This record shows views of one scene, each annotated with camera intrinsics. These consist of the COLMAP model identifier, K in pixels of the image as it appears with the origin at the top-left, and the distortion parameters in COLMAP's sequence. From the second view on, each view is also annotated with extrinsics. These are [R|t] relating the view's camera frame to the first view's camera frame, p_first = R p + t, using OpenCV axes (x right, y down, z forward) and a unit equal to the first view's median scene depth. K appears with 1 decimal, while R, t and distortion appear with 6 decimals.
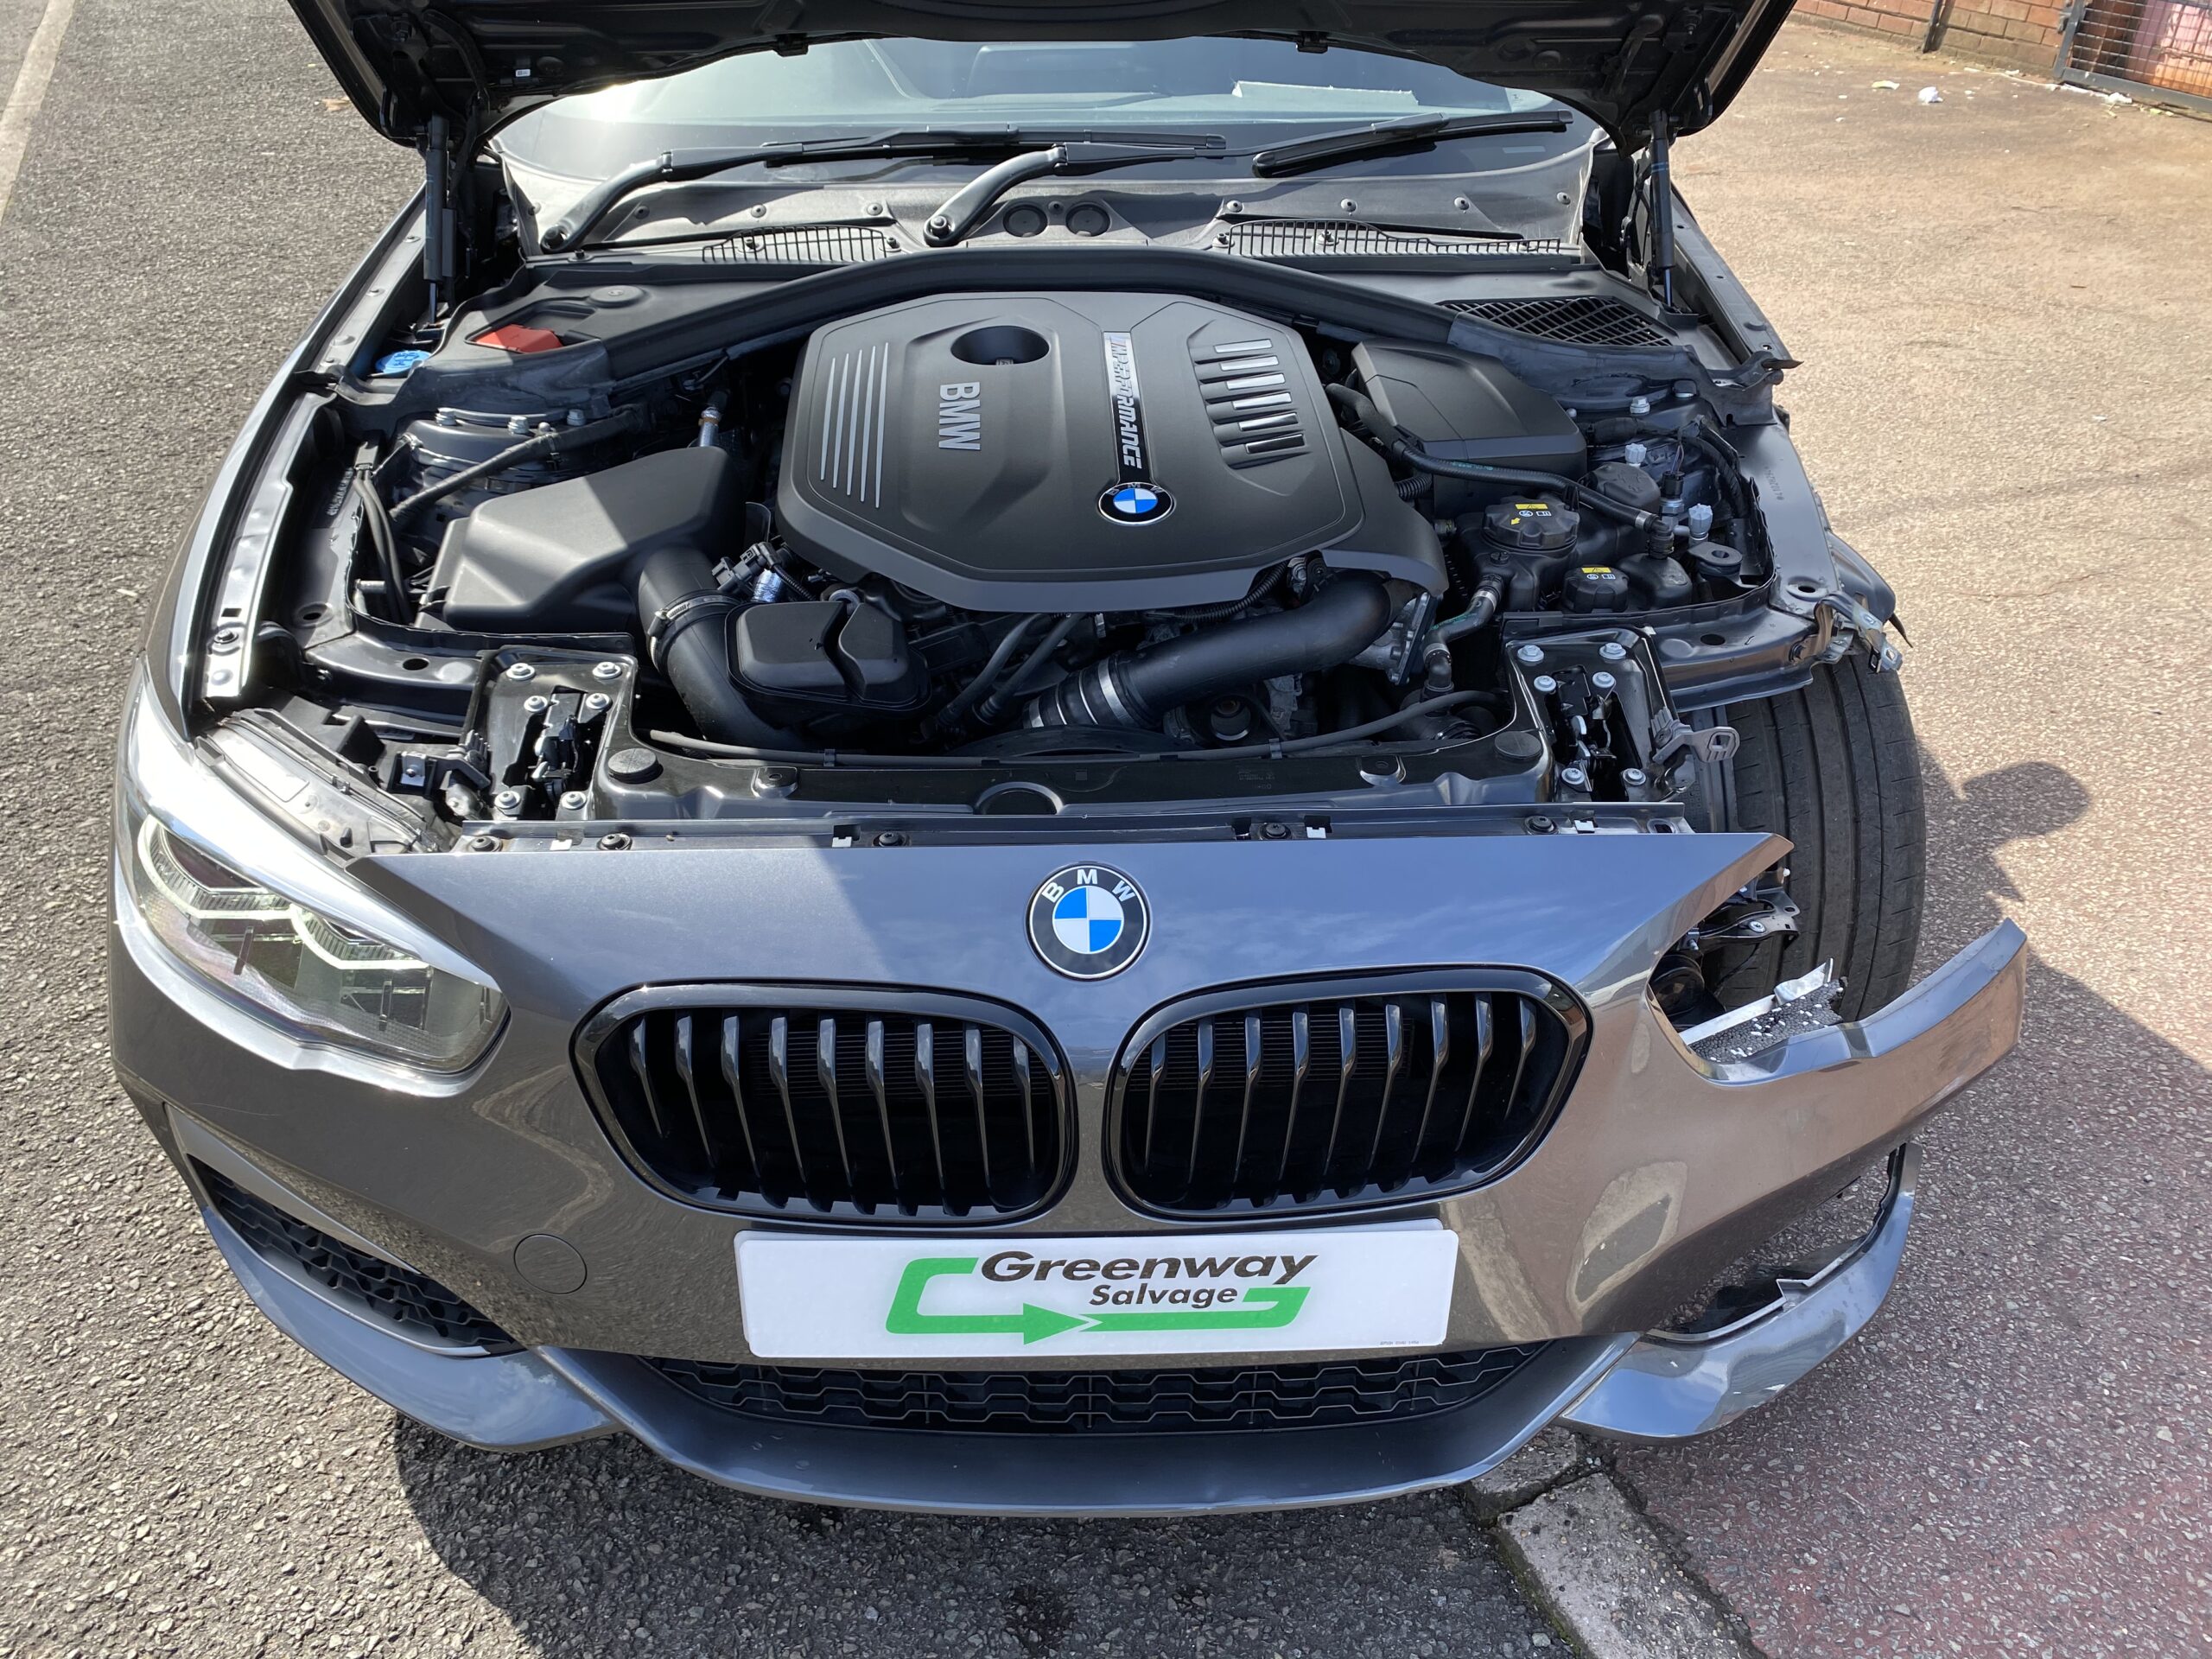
lens RADIAL K [[1651.9, 0, 1110.7], [0, 1651.9, 797.7], [0, 0, 1]] dist [0.023983, -0.018195]
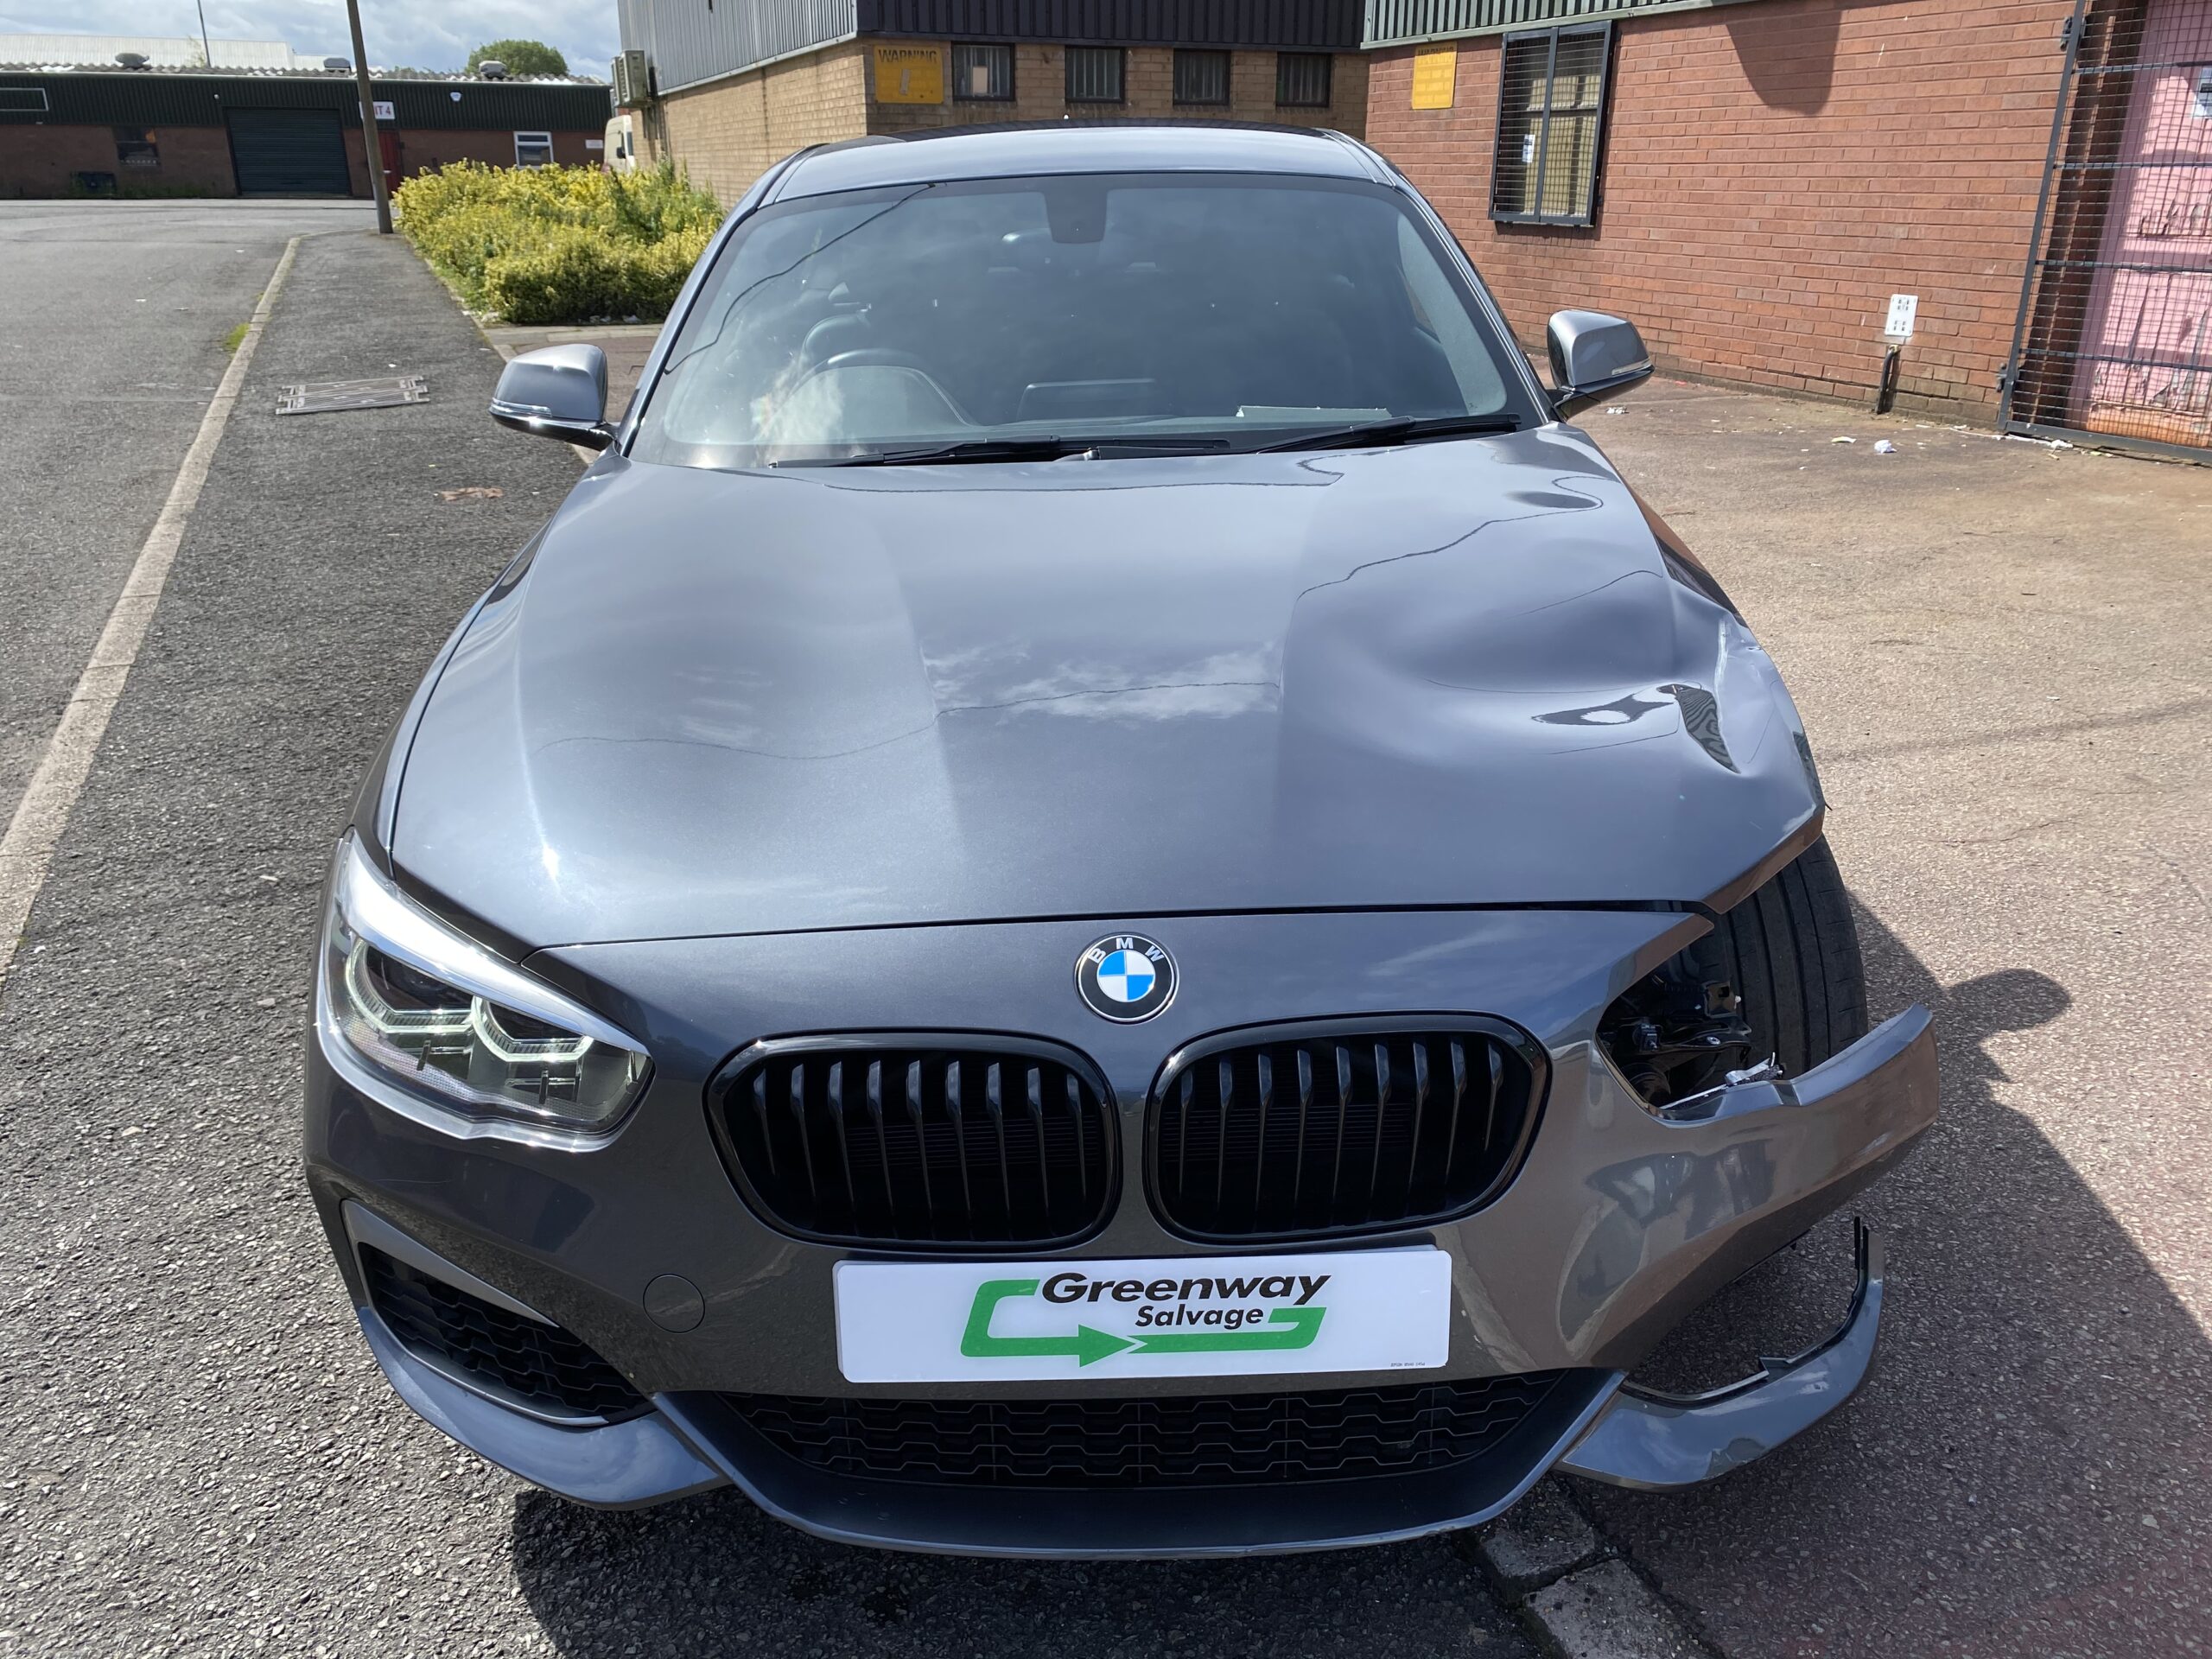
lens RADIAL K [[1651.9, 0, 1108.4], [0, 1651.9, 815.7], [0, 0, 1]] dist [0.023983, -0.018195]
pose [[0.999352, -0.025669, -0.025246, 0.005062], [0.019822, 0.977639, -0.209354, 0.156064], [0.030056, 0.208717, 0.977514, -0.162949]]
